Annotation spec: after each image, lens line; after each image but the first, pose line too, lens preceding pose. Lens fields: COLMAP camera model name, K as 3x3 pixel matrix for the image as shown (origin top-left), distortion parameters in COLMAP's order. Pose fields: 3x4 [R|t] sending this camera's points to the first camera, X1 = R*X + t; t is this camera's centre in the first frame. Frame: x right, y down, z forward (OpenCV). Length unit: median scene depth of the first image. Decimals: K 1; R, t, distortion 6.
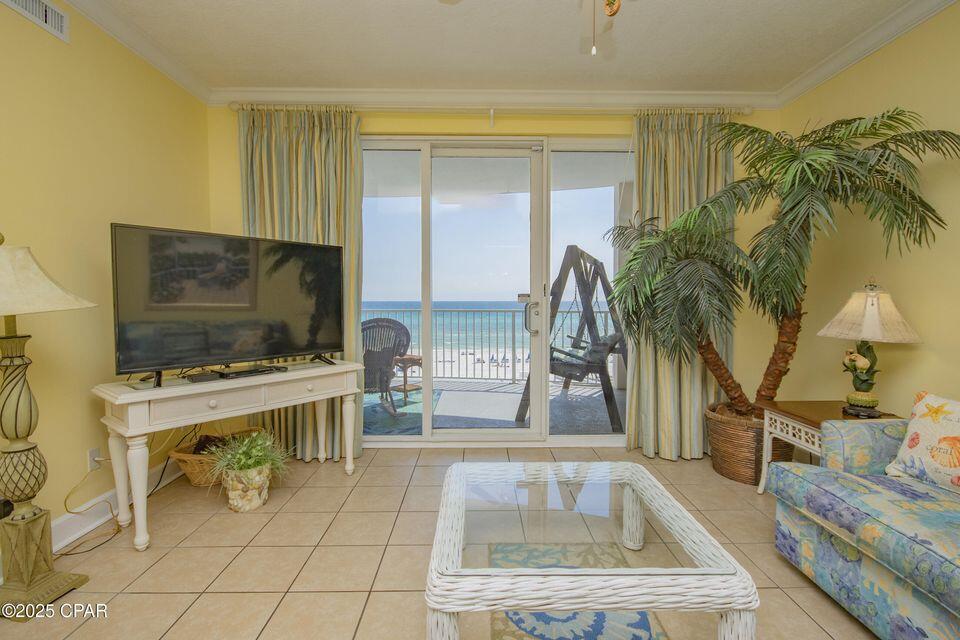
lens RADIAL K [[428.7, 0, 480.0], [0, 428.7, 320.0], [0, 0, 1]] dist [0.017048, -0.000126]
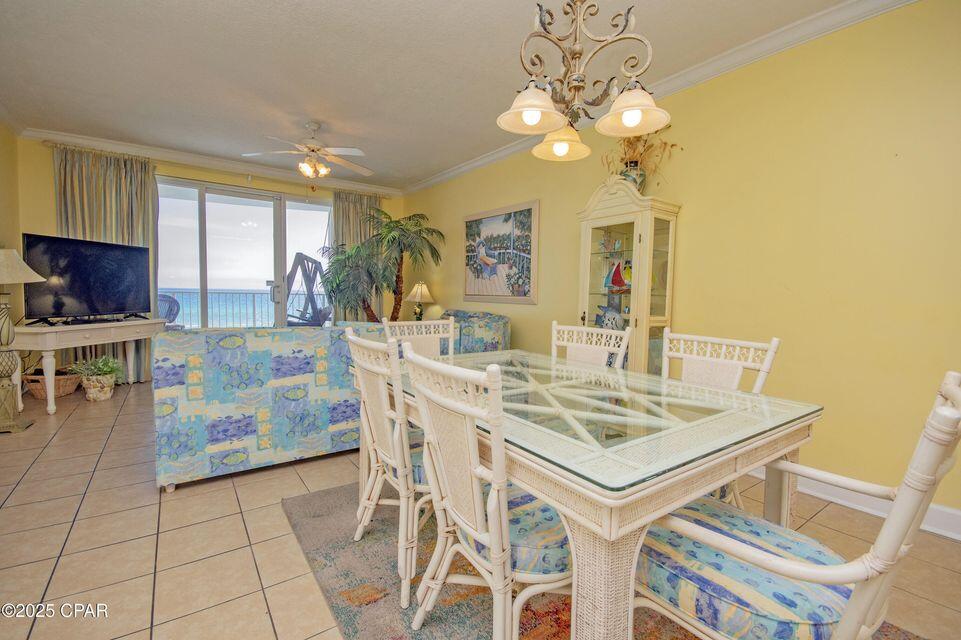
lens RADIAL K [[429.2, 0, 480.5], [0, 429.2, 320.0], [0, 0, 1]] dist [0.017048, -0.000126]
pose [[0.816055, -0.022116, 0.577552, -0.230965], [0.010935, 0.999680, 0.022829, 0.072200], [-0.577871, -0.012314, 0.816035, -0.977223]]
